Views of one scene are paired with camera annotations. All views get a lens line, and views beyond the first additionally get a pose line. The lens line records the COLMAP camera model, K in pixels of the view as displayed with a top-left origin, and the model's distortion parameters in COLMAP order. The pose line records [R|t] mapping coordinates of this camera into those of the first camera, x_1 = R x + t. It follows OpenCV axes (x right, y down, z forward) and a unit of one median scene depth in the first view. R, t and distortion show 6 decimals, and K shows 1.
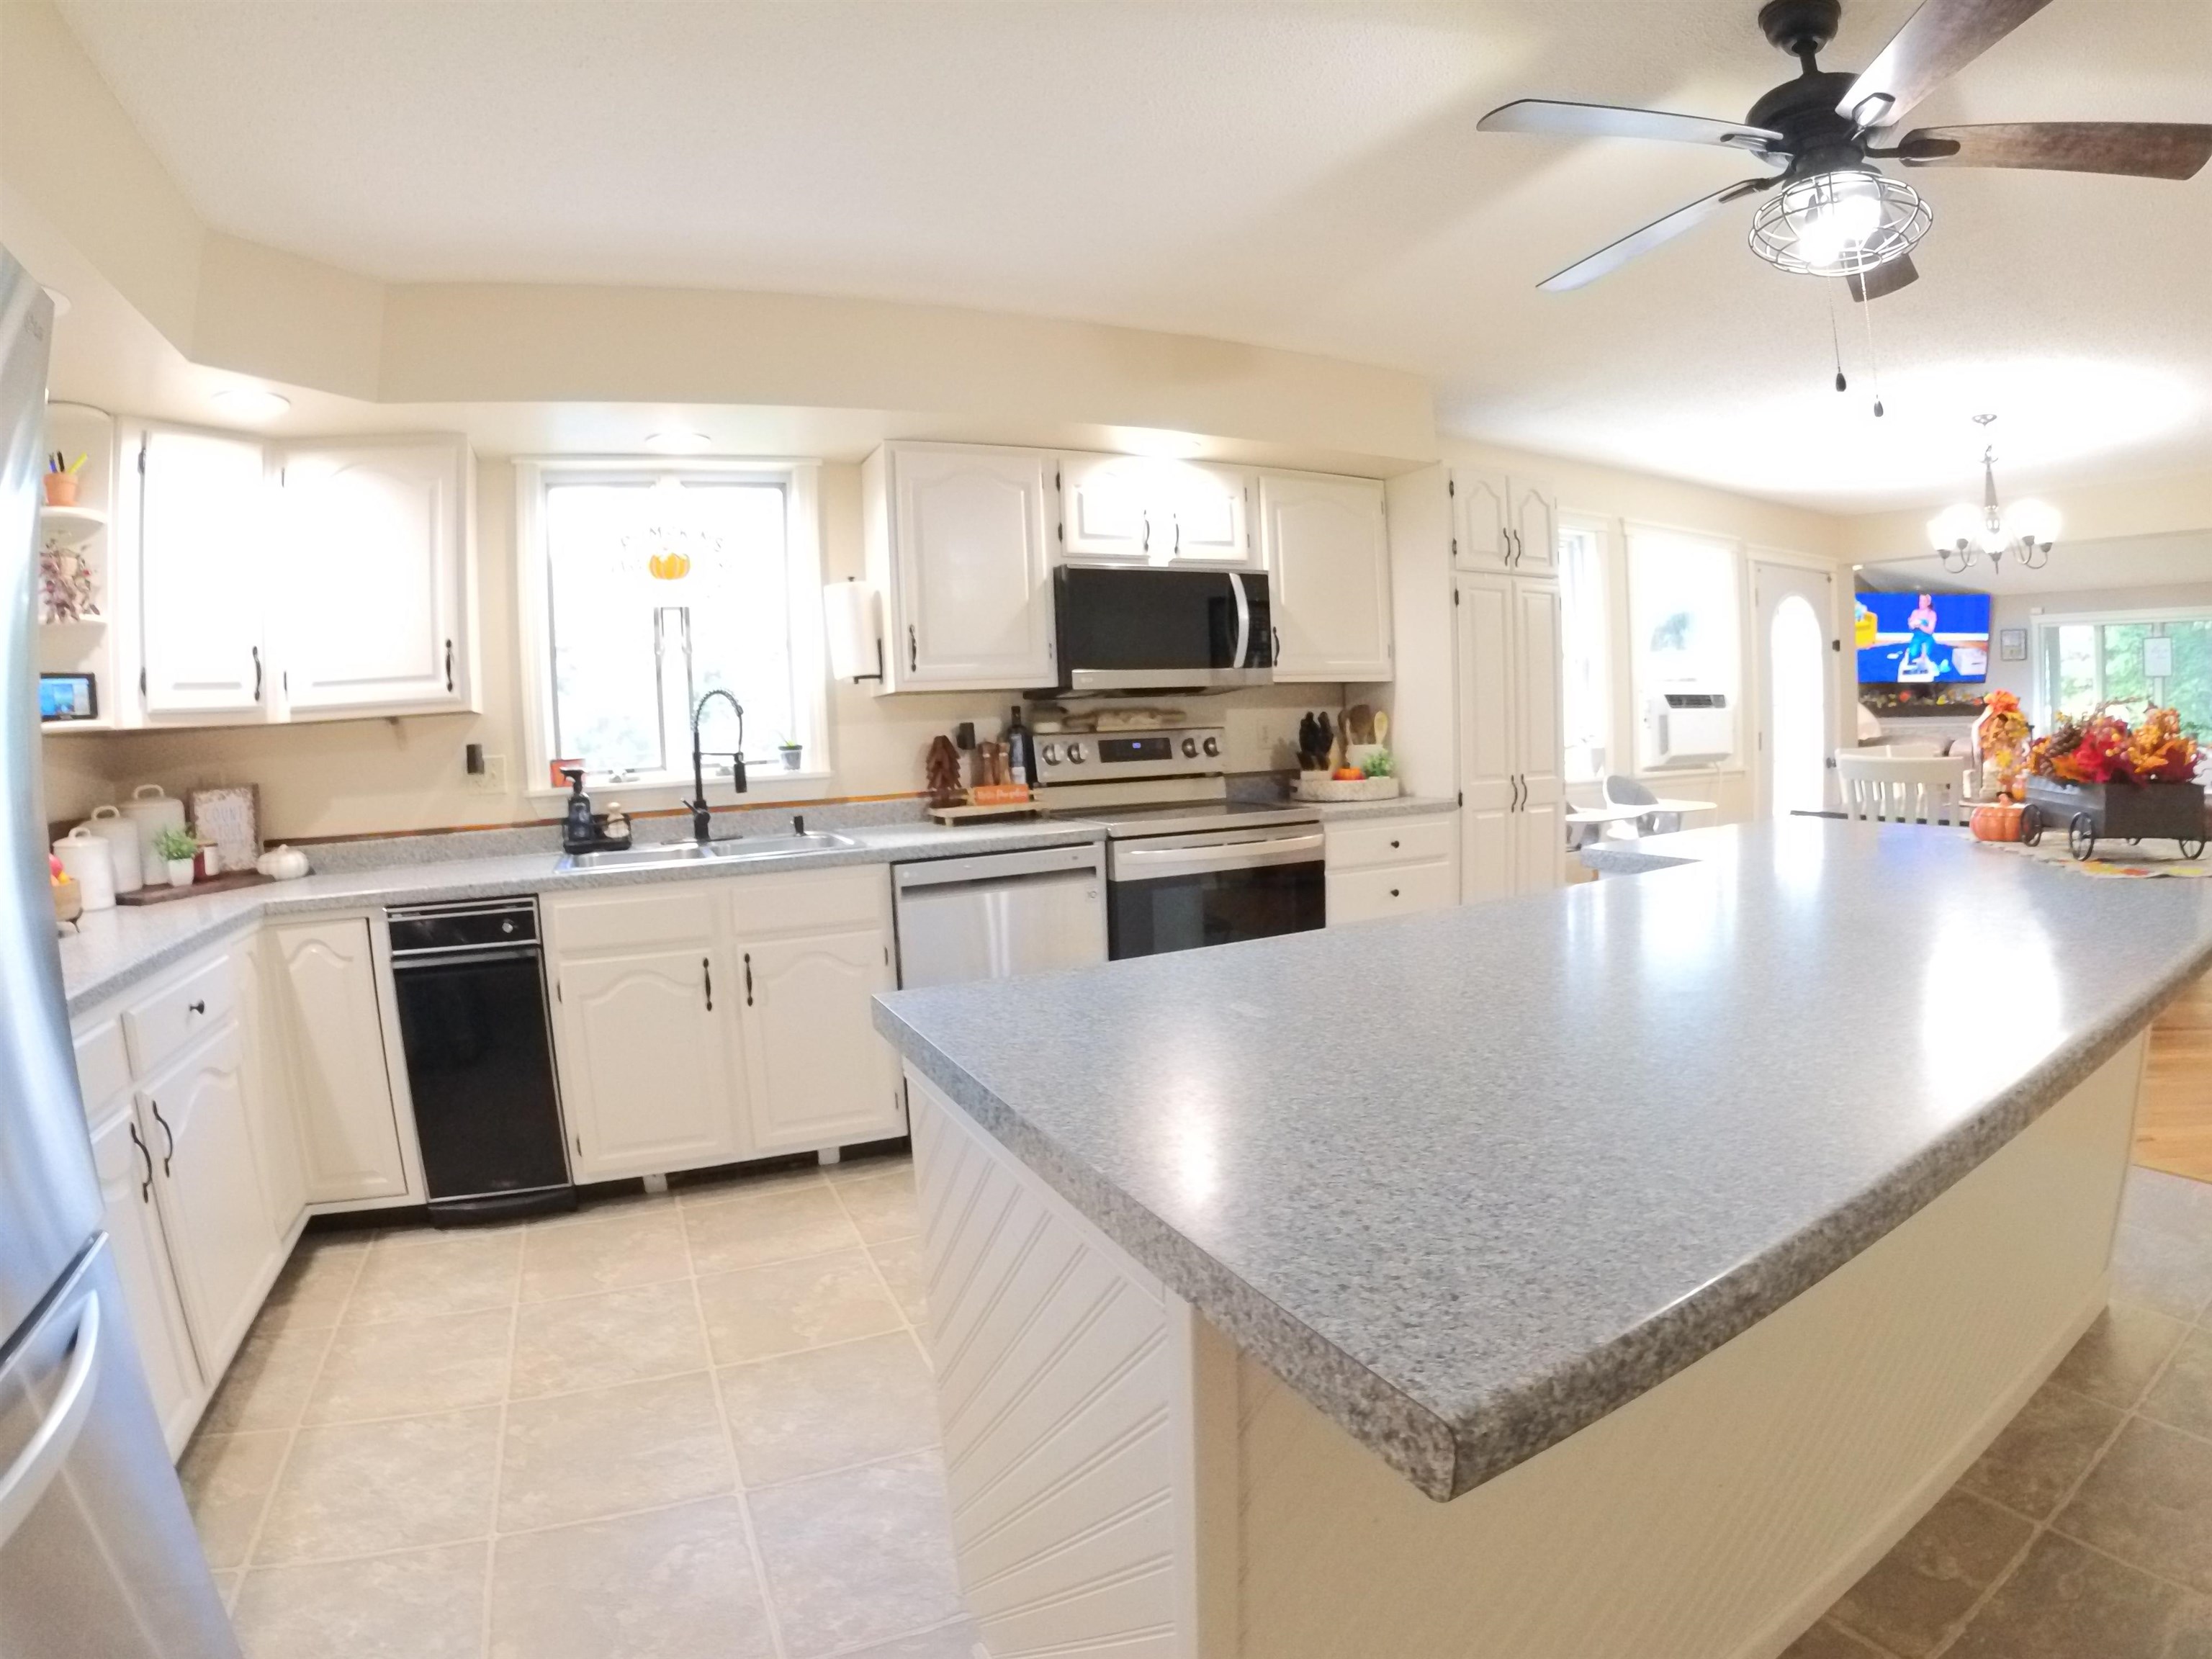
lens RADIAL K [[1016.9, 0, 1099.8], [0, 1016.9, 839.1], [0, 0, 1]] dist [-0.175668, 0.027119]
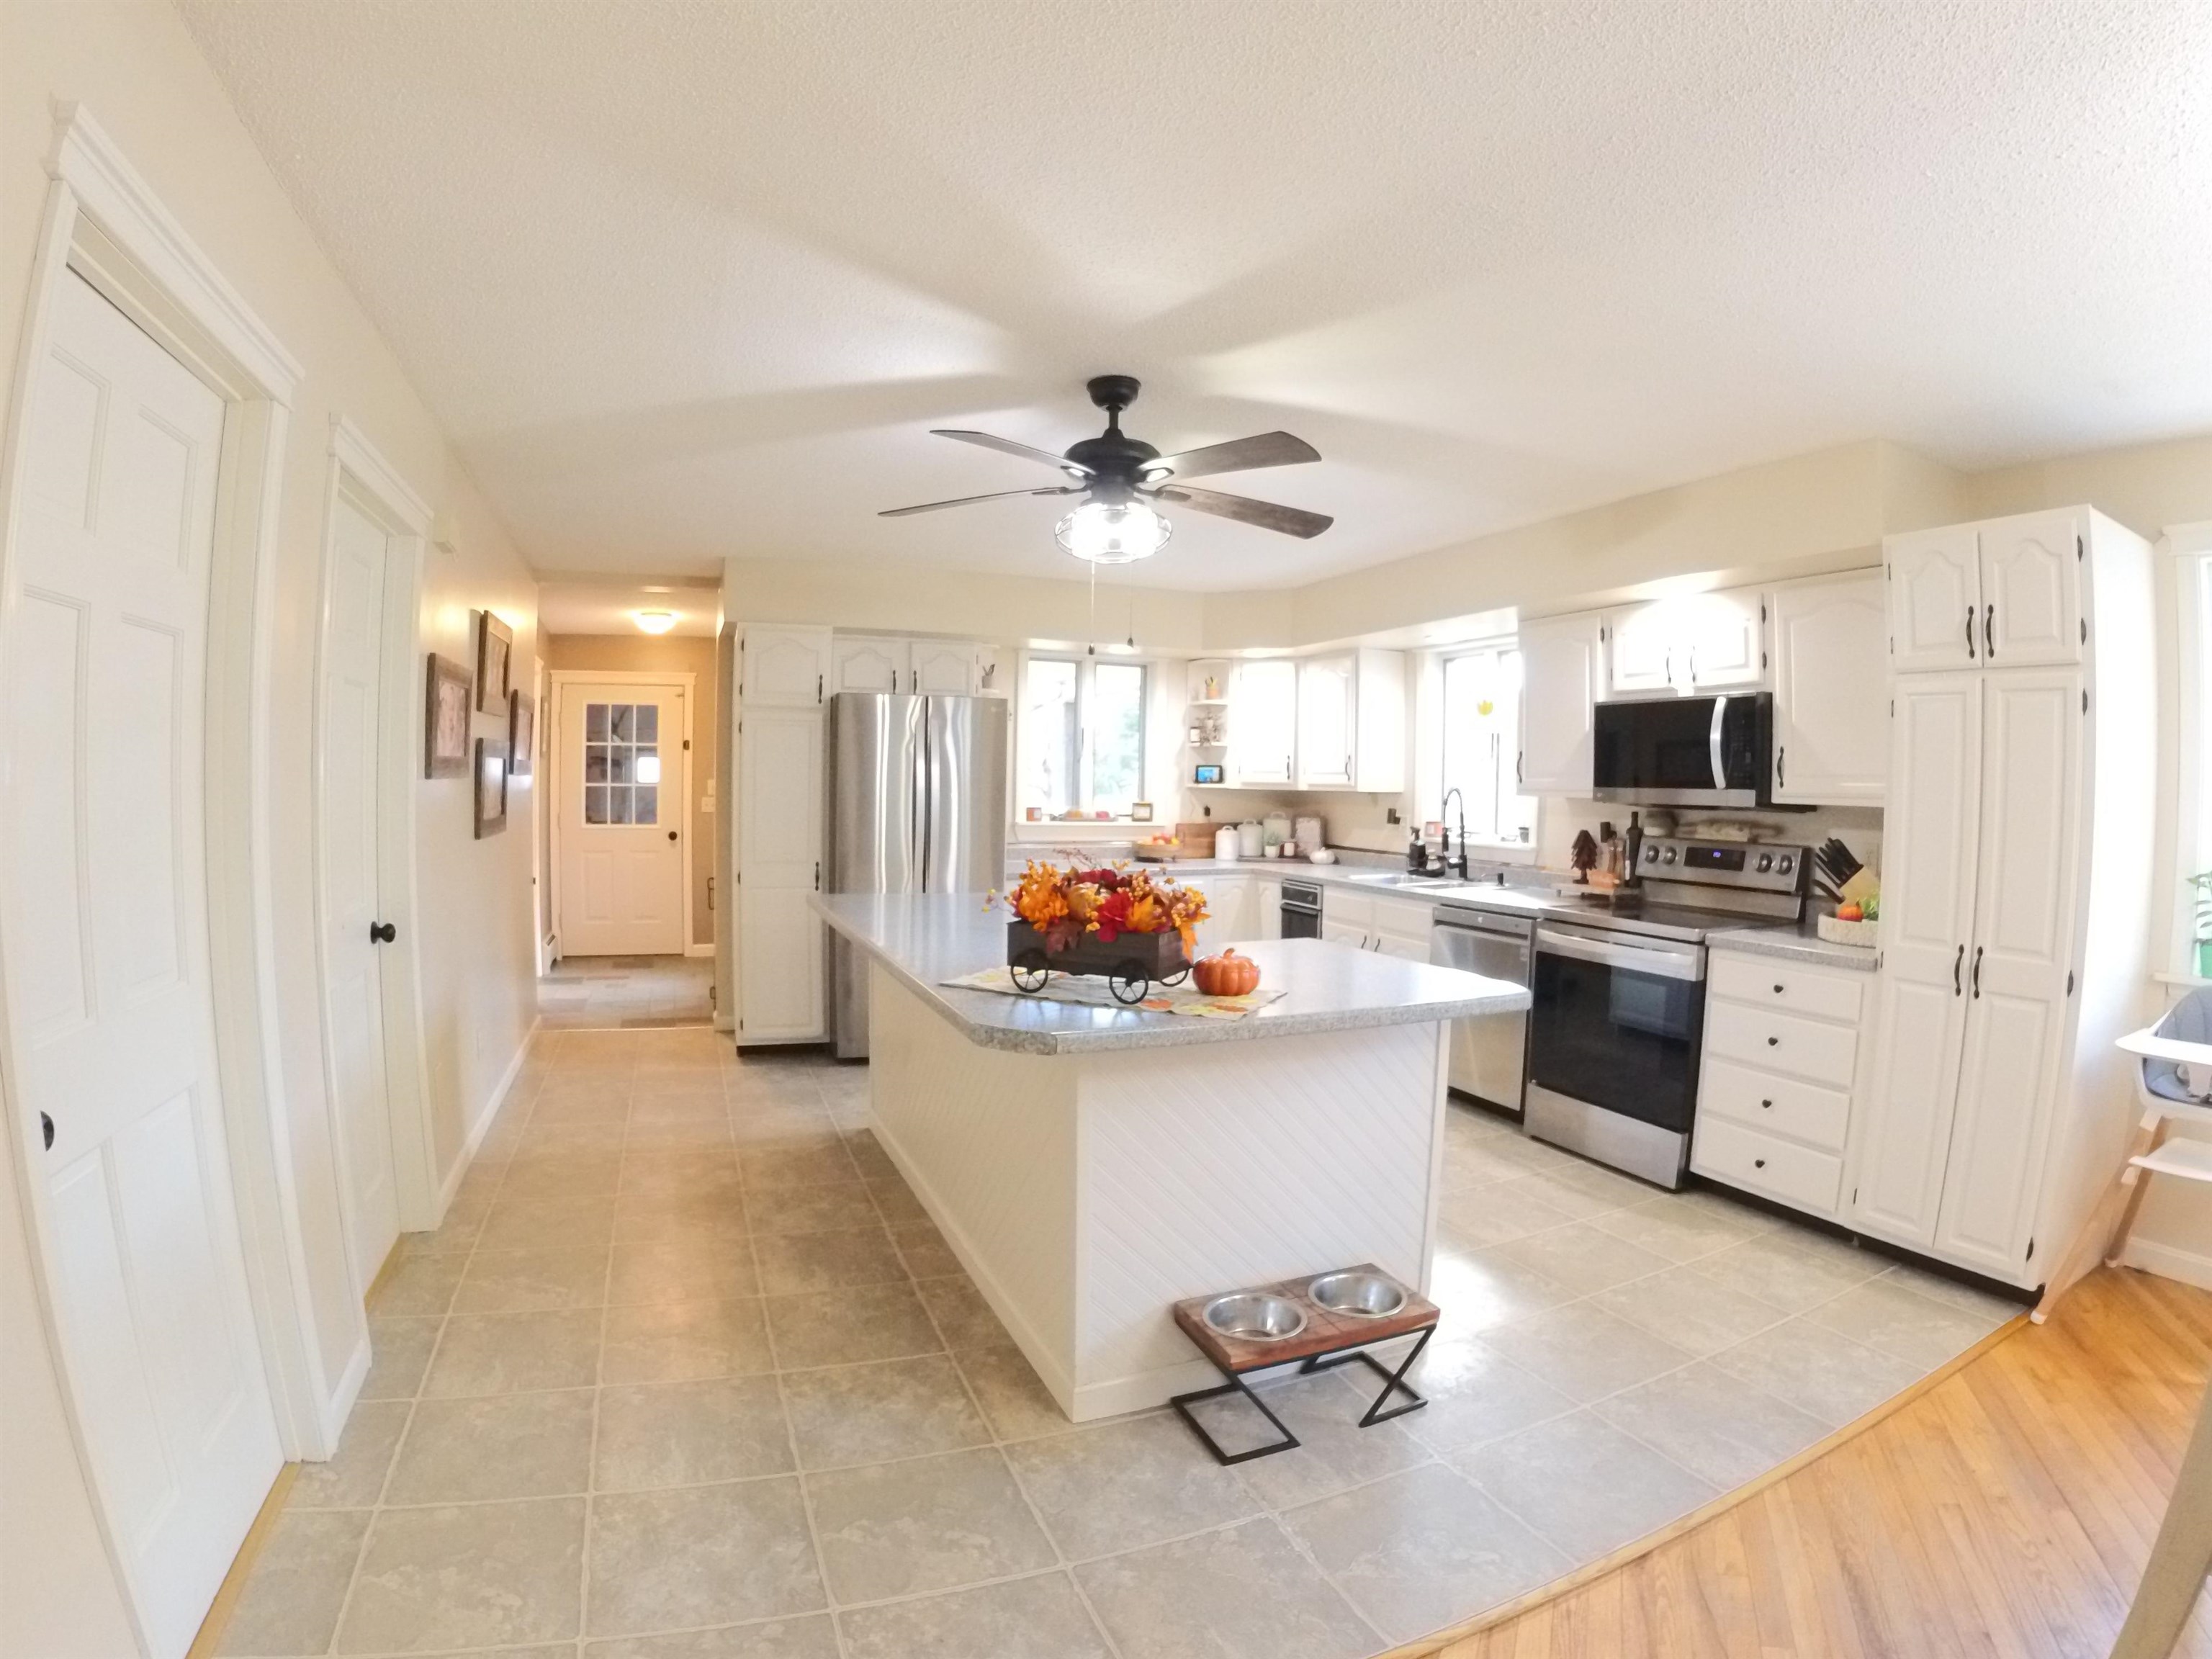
lens RADIAL K [[1016.9, 0, 1099.8], [0, 1016.9, 839.1], [0, 0, 1]] dist [-0.175668, 0.027119]
pose [[-0.011183, 0.092688, -0.995632, 1.128056], [-0.119540, 0.988430, 0.093360, -0.134083], [0.992766, 0.120062, 0.000026, 0.373648]]
